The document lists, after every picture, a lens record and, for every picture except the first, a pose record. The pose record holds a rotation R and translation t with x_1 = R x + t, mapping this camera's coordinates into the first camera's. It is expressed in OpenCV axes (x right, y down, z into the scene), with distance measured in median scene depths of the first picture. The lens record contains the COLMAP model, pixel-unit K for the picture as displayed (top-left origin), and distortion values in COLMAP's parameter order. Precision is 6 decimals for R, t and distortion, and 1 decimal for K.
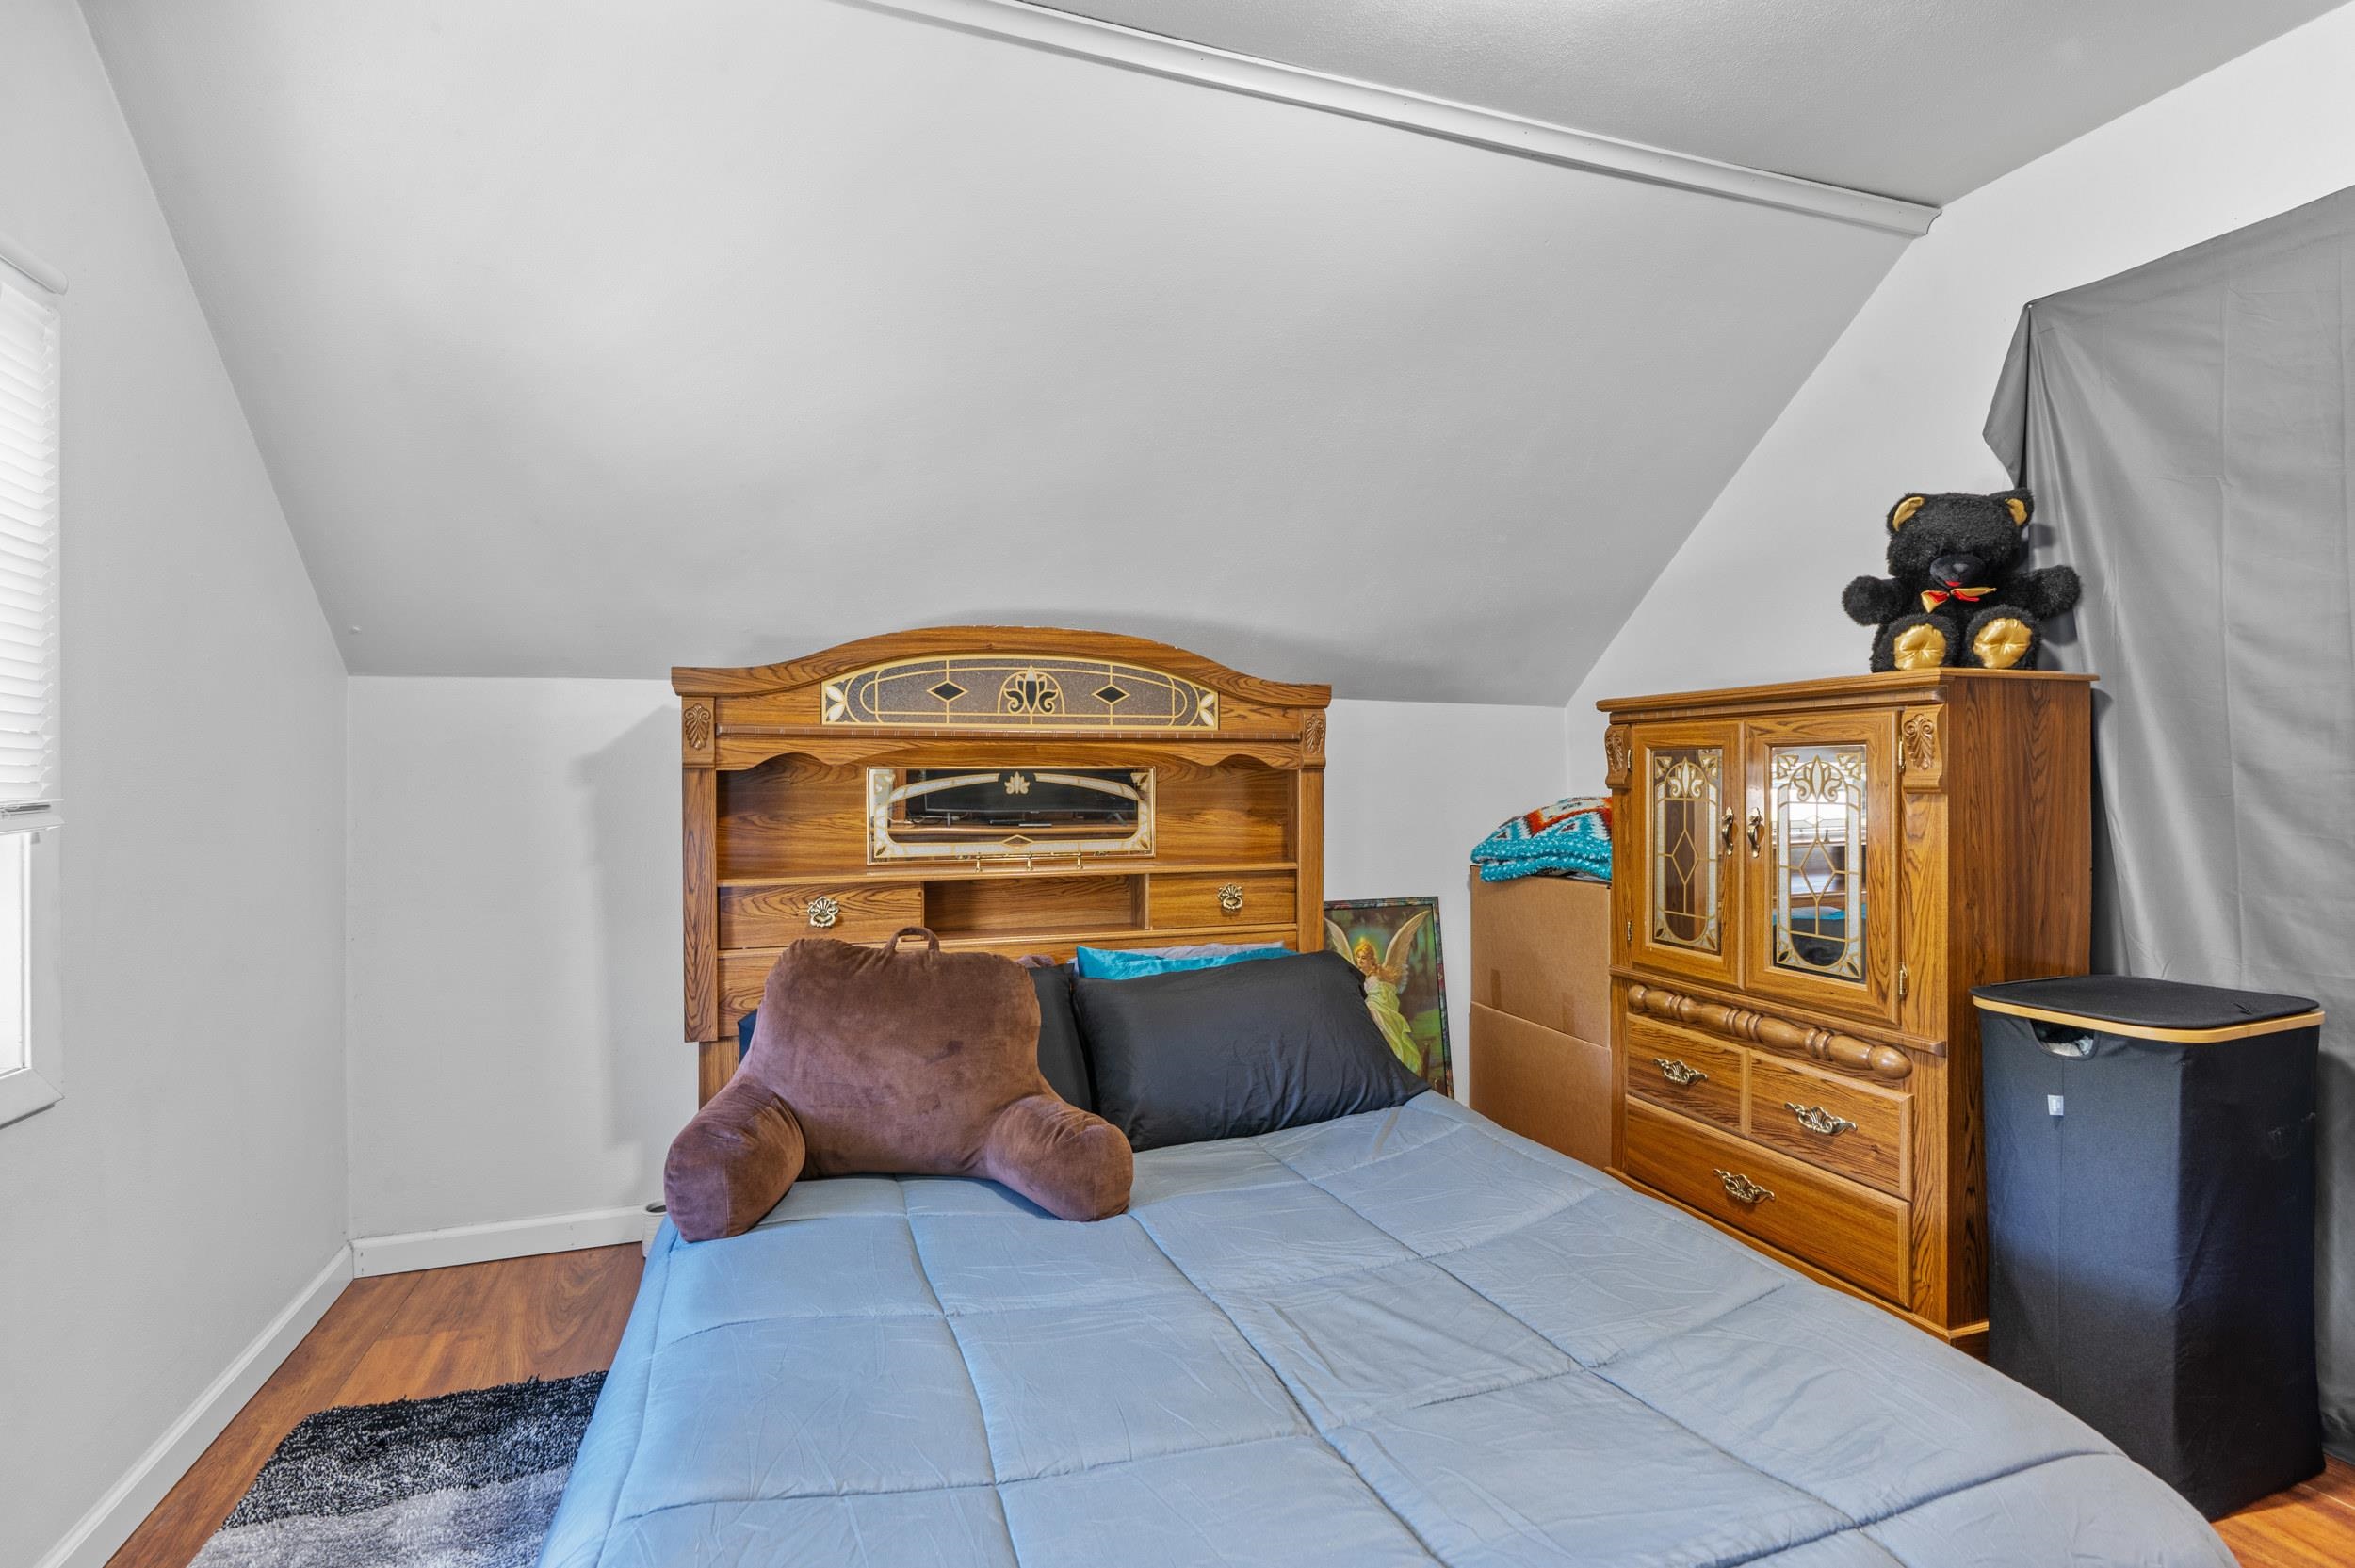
lens RADIAL K [[1080.2, 0, 1128.1], [0, 1080.2, 786.4], [0, 0, 1]] dist [0.000143, 0.000155]
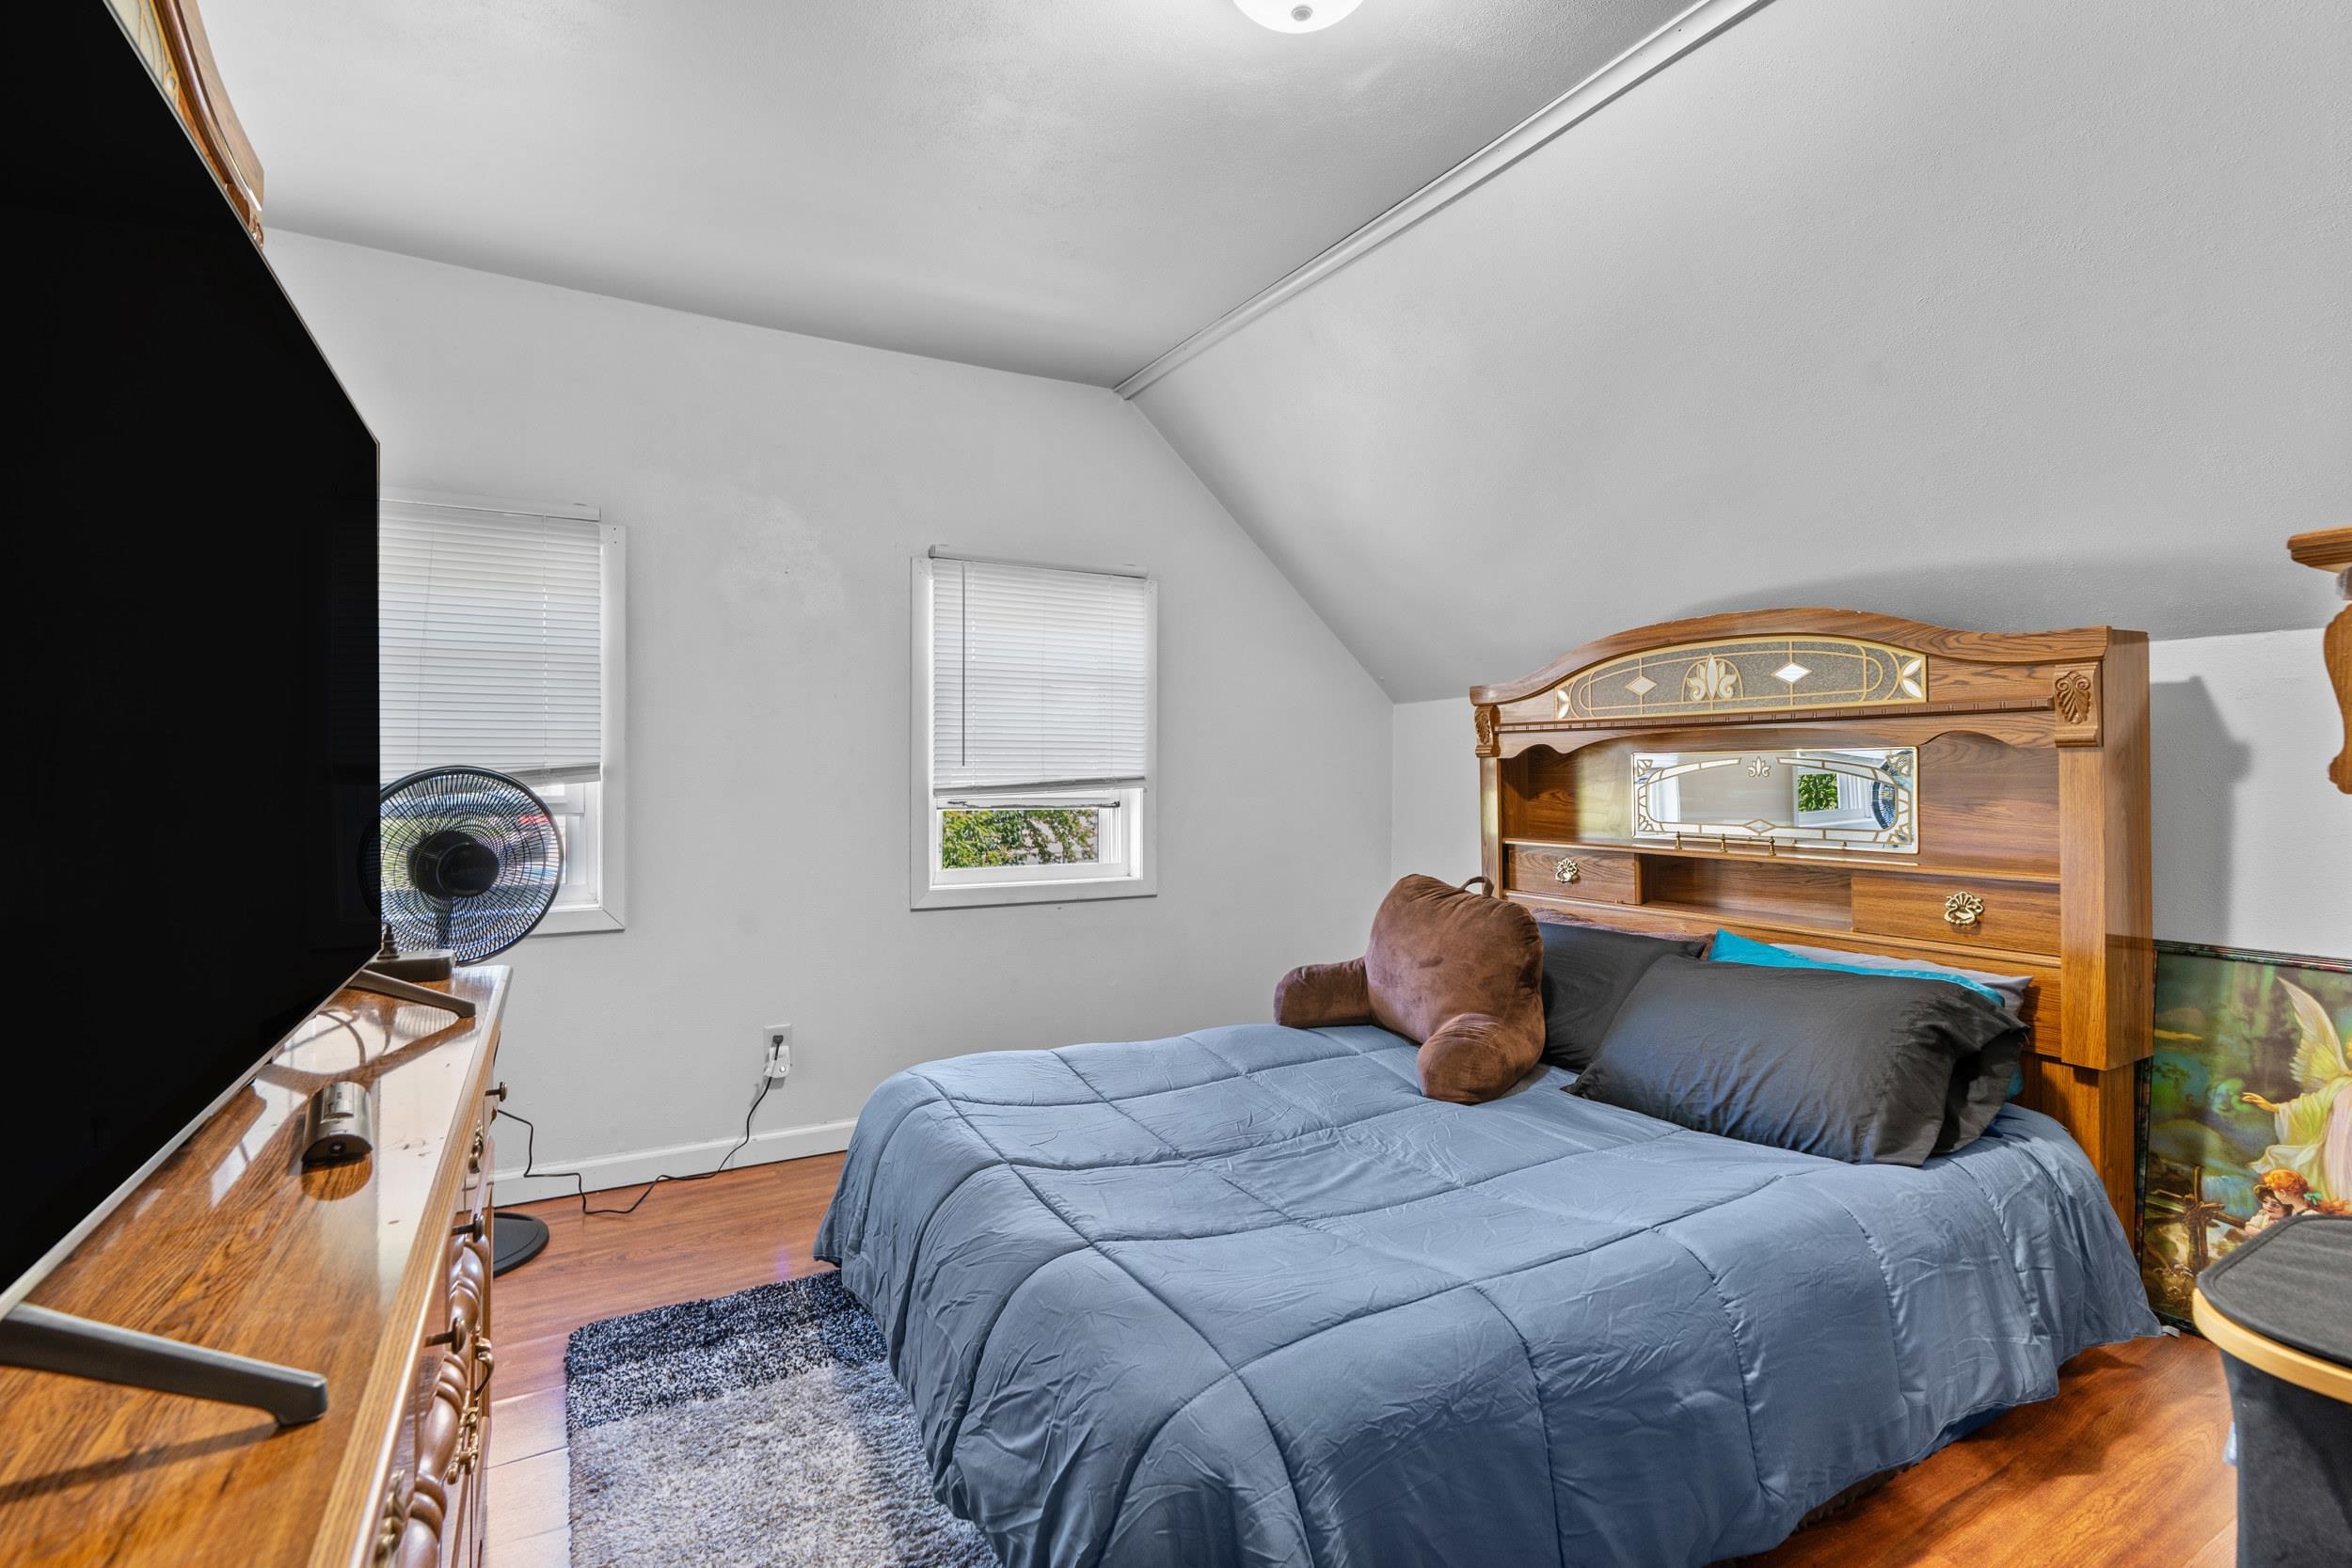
lens RADIAL K [[1071.0, 0, 1182.3], [0, 1071.0, 775.7], [0, 0, 1]] dist [0.001157, 0.001062]
pose [[0.206919, 0.007243, -0.978331, 0.867162], [0.001930, 0.999968, 0.007811, -0.004061], [0.978356, -0.003504, 0.206898, 0.315790]]
